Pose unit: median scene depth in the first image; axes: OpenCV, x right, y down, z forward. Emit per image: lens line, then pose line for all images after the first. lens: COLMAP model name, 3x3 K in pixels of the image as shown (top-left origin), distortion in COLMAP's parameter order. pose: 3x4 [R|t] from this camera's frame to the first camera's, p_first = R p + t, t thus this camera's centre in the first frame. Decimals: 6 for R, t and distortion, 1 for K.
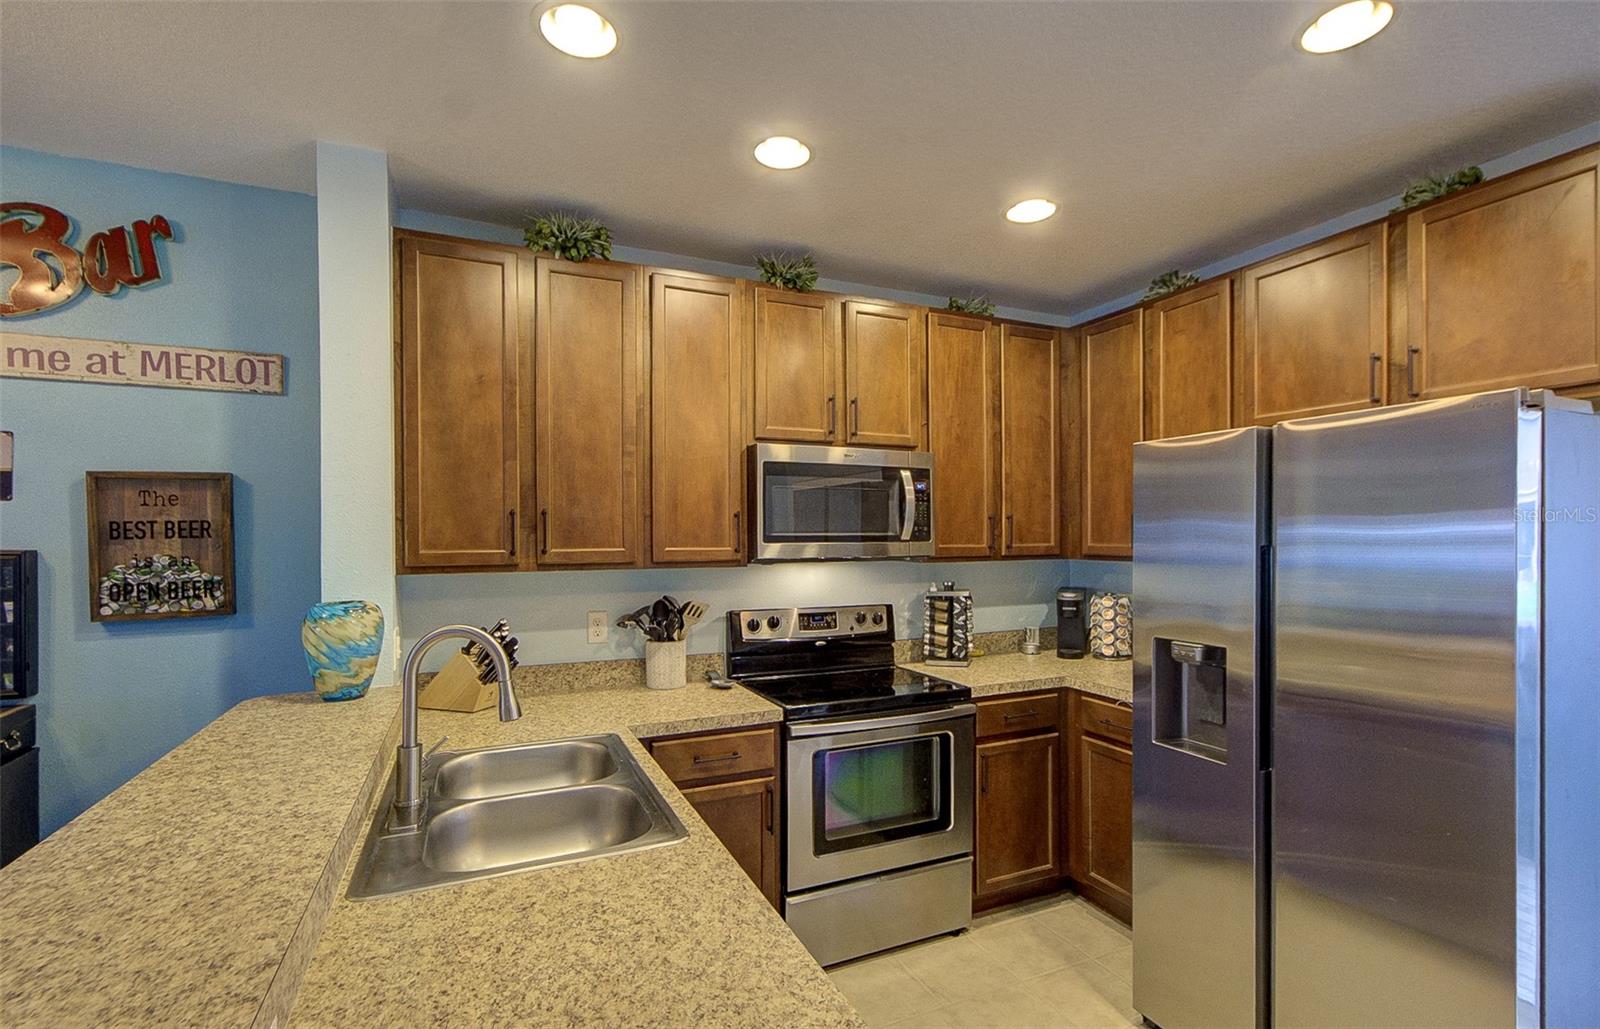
lens RADIAL K [[729.6, 0, 806.9], [0, 729.6, 536.5], [0, 0, 1]] dist [0.003126, 0.004263]
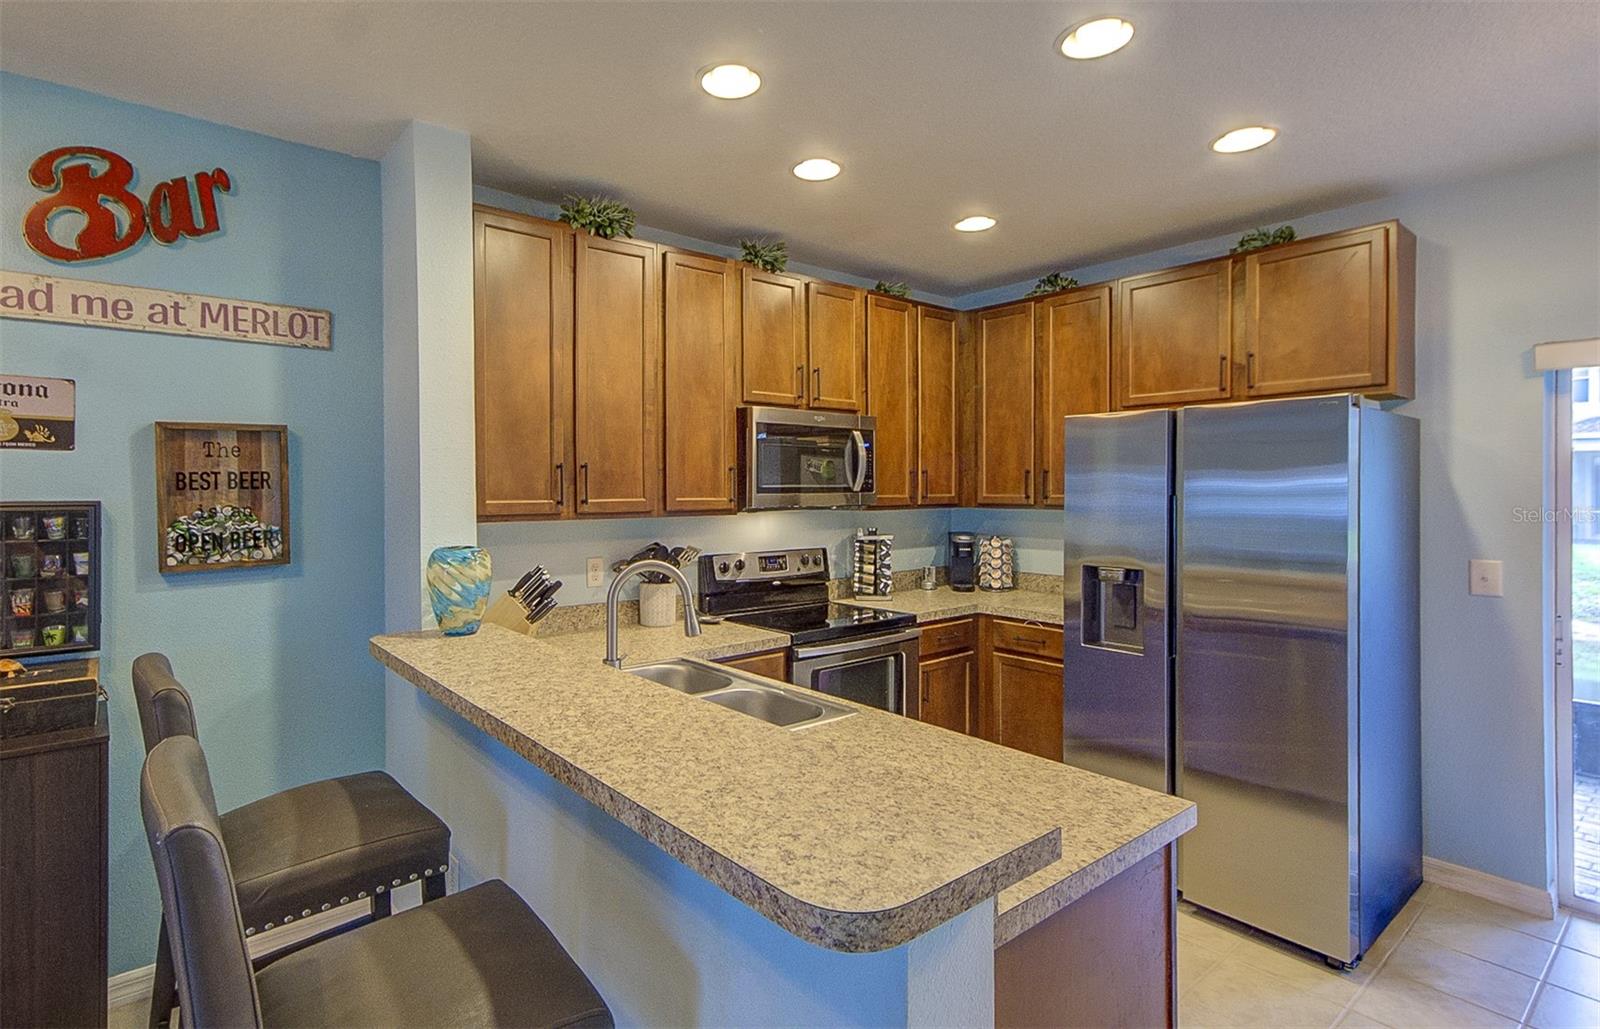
lens RADIAL K [[729.6, 0, 786.3], [0, 729.6, 494.0], [0, 0, 1]] dist [0.003126, 0.004263]
pose [[0.973941, -0.001220, 0.226799, -0.290684], [-0.000004, 0.999985, 0.005394, 0.003183], [-0.226802, -0.005255, 0.973927, -0.132551]]
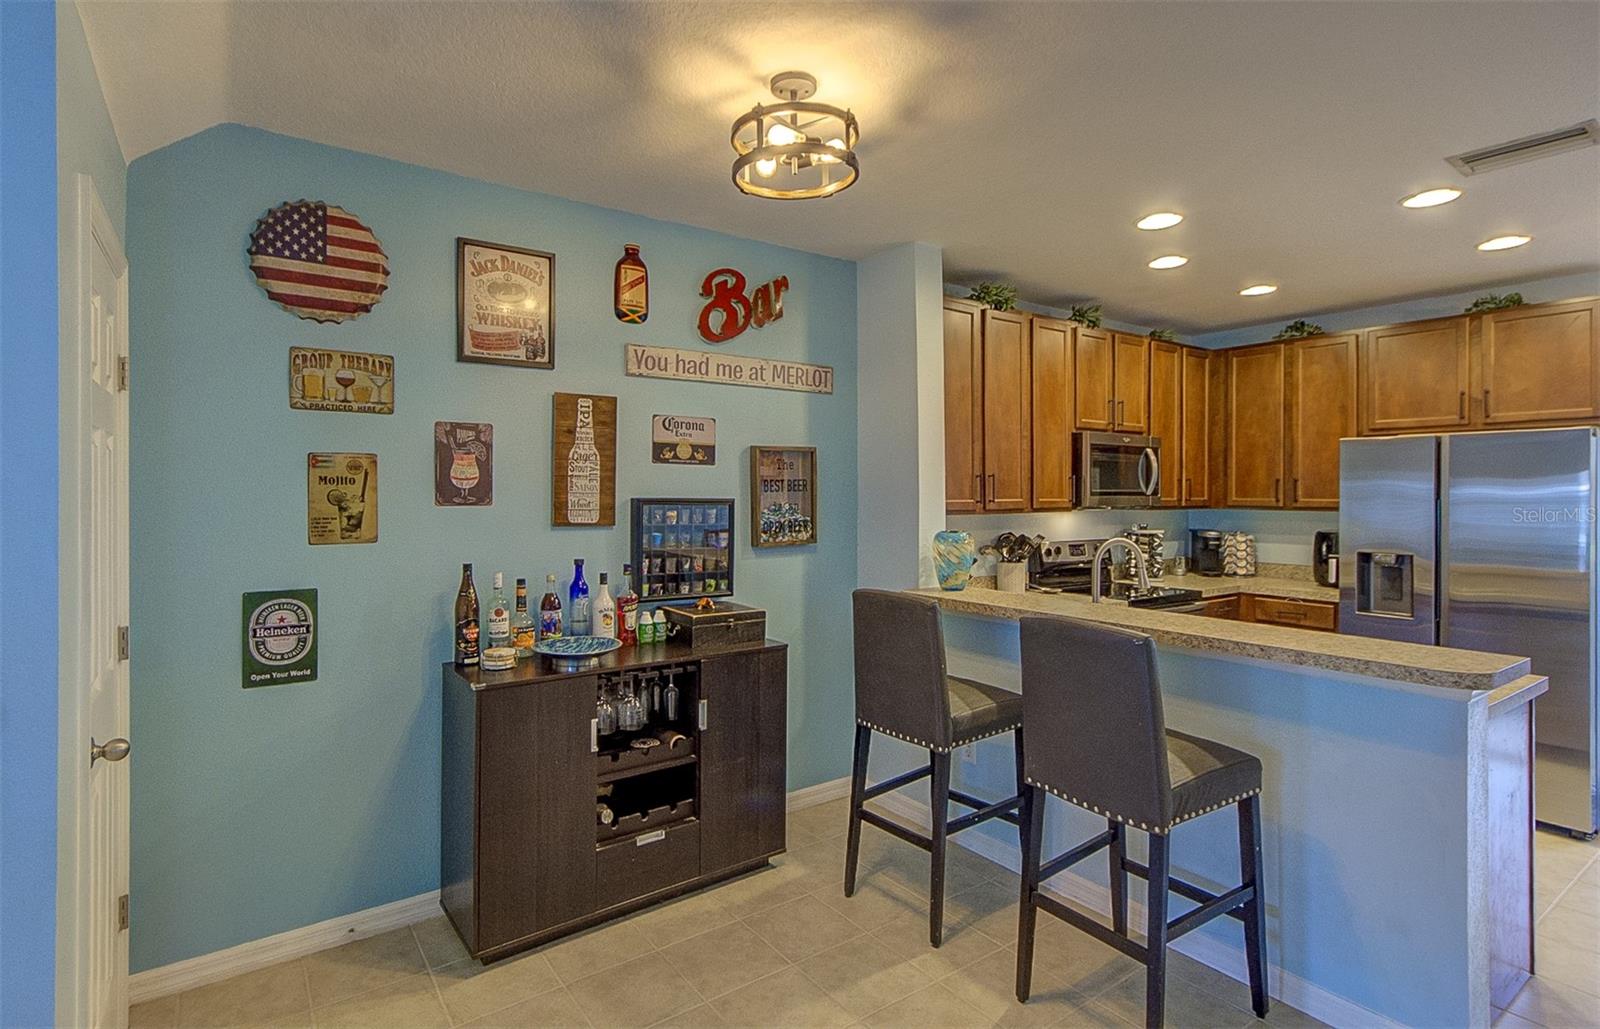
lens RADIAL K [[781.1, 0, 764.0], [0, 781.1, 487.3], [0, 0, 1]] dist [0.006027, 0.003569]
pose [[0.983976, 0.007080, 0.178163, -1.039024], [-0.005992, 0.999960, -0.006641, 0.005097], [-0.178203, 0.005467, 0.983979, -0.483674]]
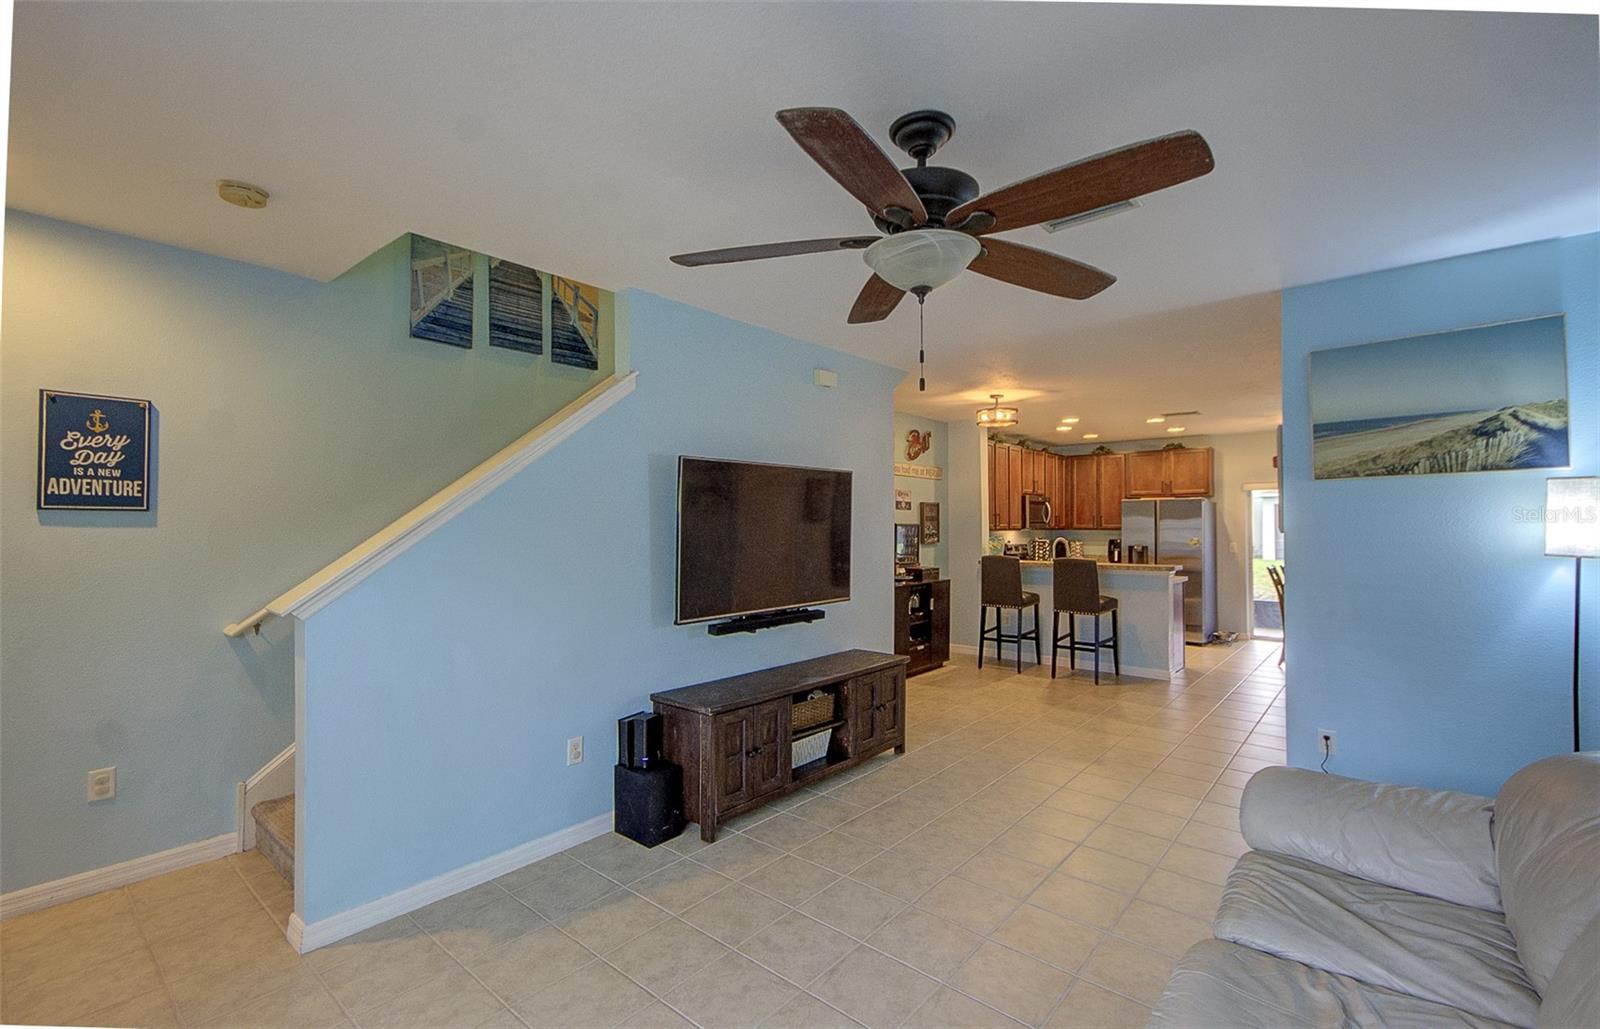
lens RADIAL K [[729.6, 0, 784.4], [0, 729.6, 516.8], [0, 0, 1]] dist [0.003126, 0.004263]
pose [[0.905936, 0.009701, 0.423304, -2.649919], [-0.004082, 0.999891, -0.014178, 0.031595], [-0.423396, 0.011116, 0.905877, -1.693509]]
